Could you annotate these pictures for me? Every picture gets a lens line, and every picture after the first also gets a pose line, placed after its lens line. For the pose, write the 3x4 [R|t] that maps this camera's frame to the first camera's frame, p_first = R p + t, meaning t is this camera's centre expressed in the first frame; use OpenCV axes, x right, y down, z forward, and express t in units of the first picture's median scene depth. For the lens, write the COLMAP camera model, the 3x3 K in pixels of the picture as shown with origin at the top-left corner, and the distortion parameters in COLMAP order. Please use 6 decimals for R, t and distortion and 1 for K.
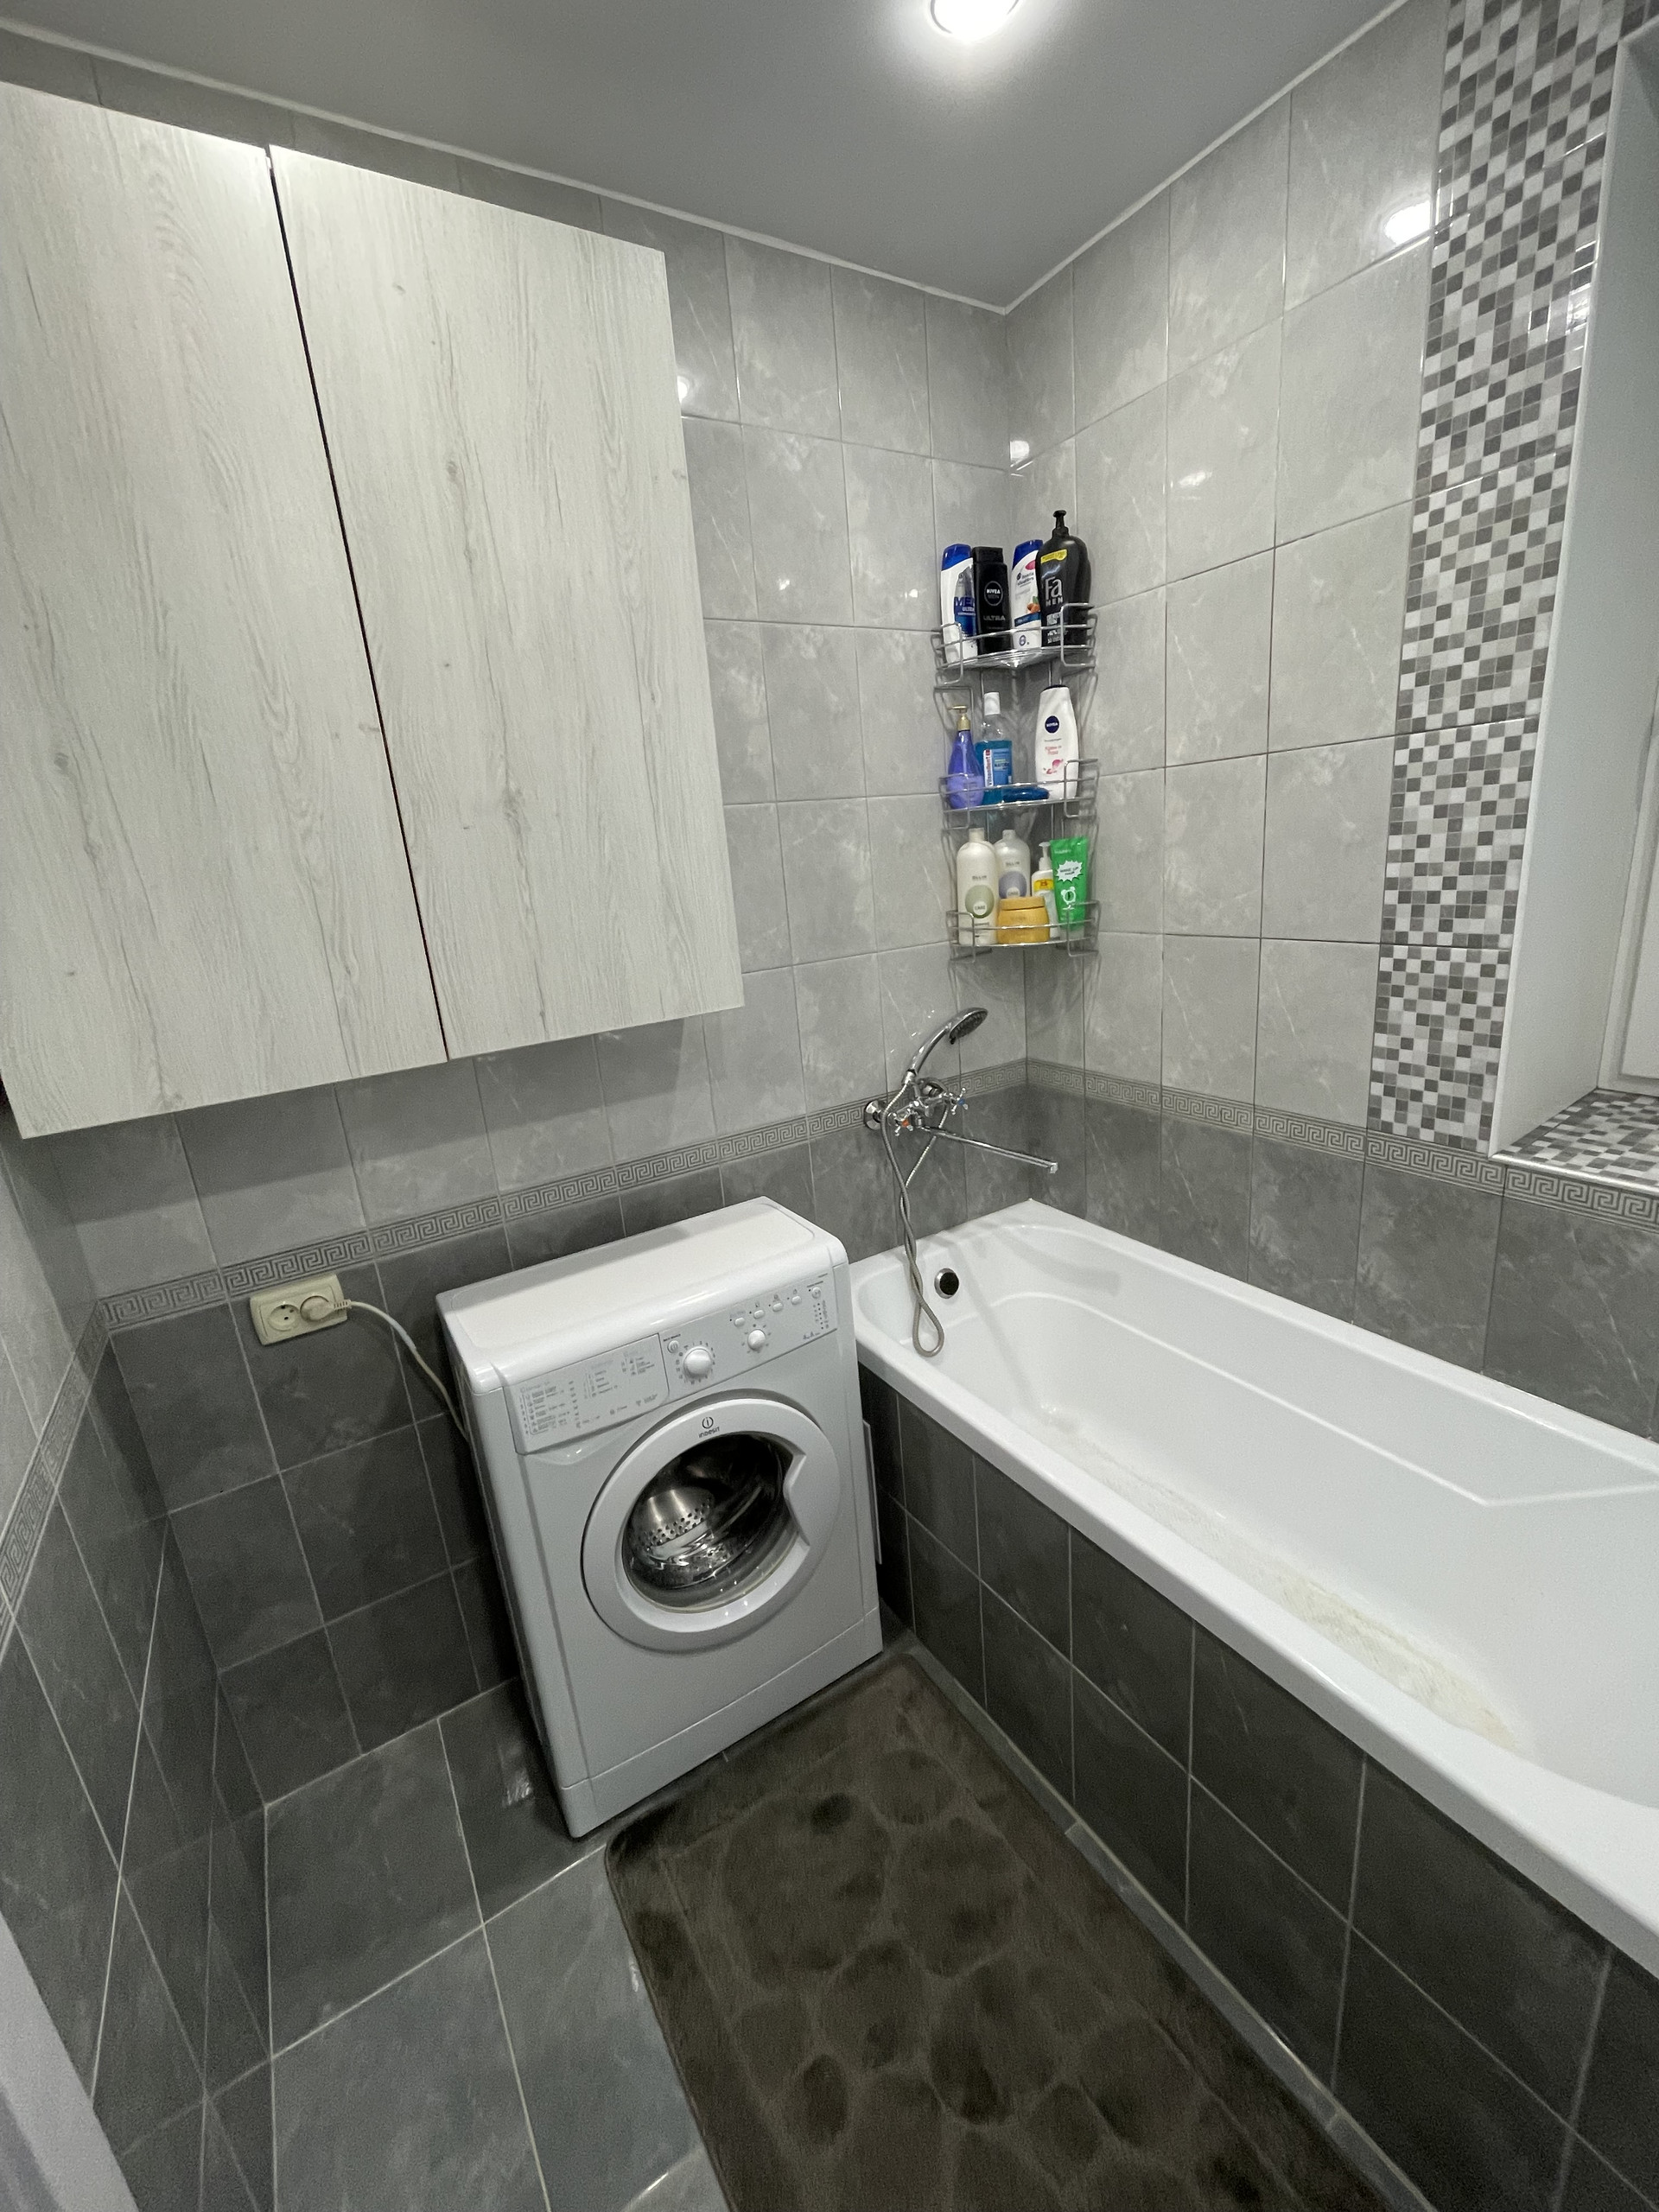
lens RADIAL K [[903.8, 0, 834.4], [0, 903.8, 1093.4], [0, 0, 1]] dist [-0.000905, 0.000782]
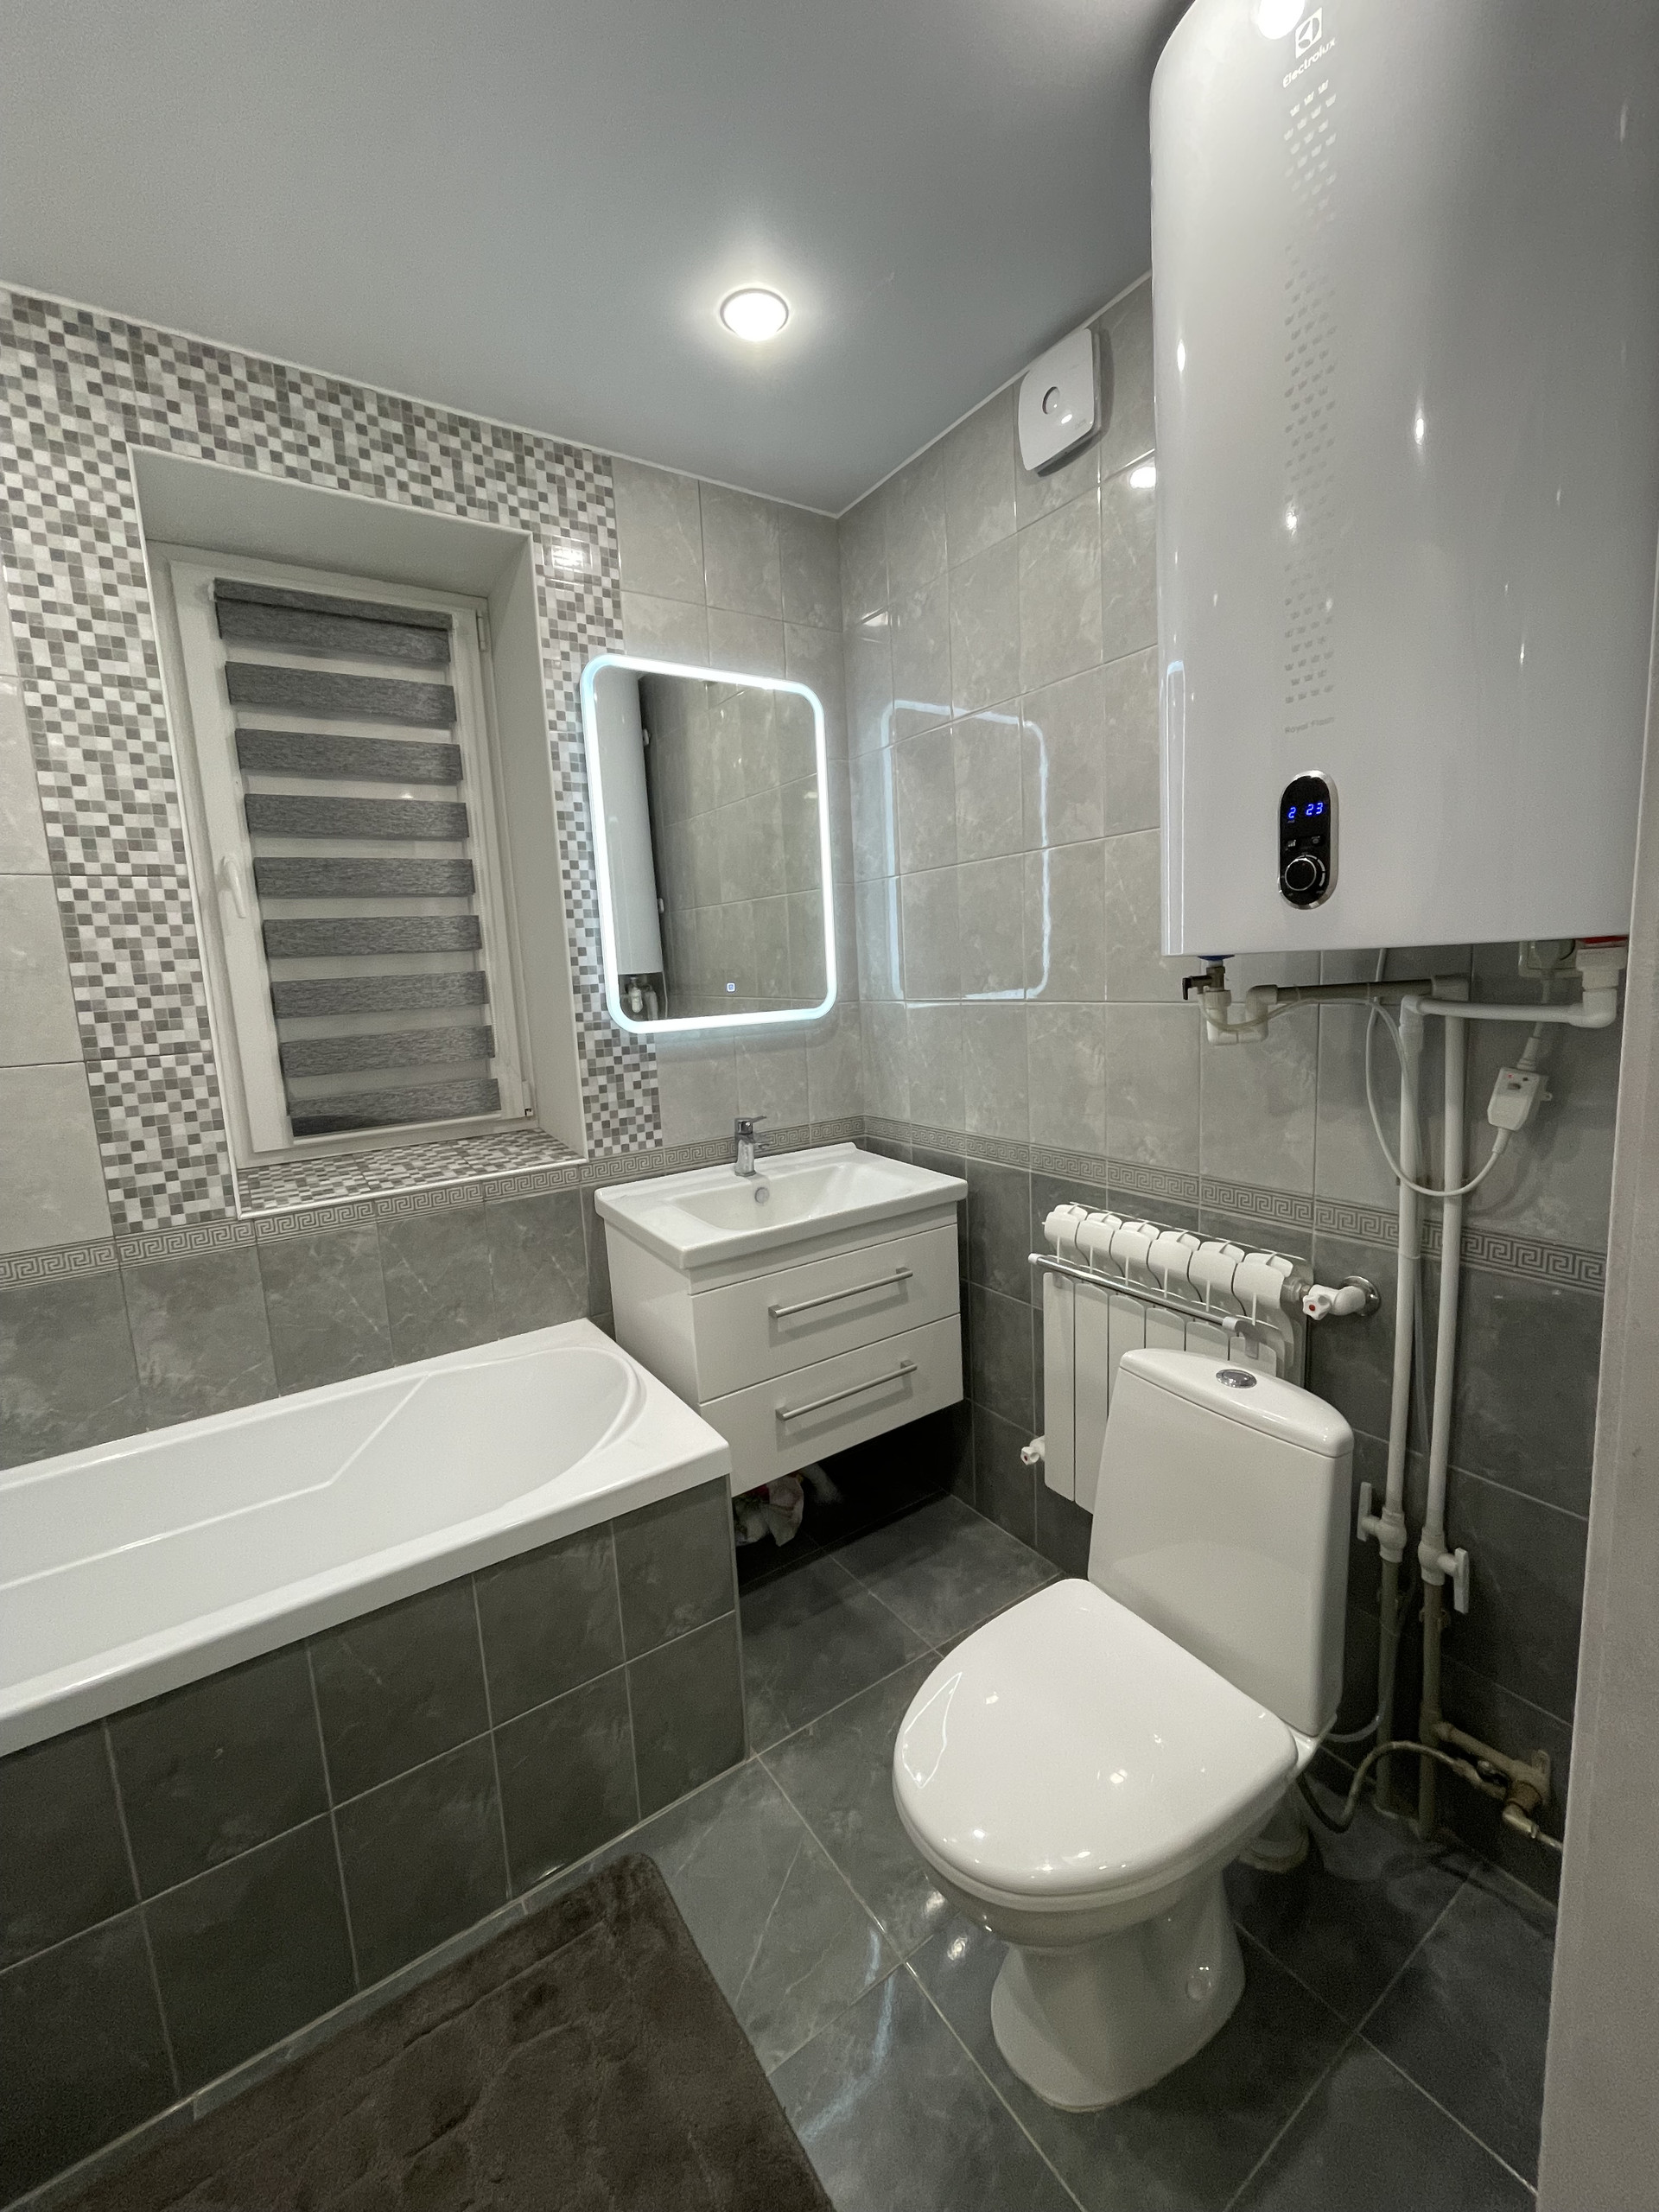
lens RADIAL K [[903.8, 0, 834.4], [0, 903.8, 1093.4], [0, 0, 1]] dist [-0.000905, 0.000782]
pose [[-0.029344, -0.059908, 0.997772, -0.518227], [0.315088, 0.946757, 0.066112, 0.083942], [-0.948609, 0.316326, -0.008905, 0.182971]]
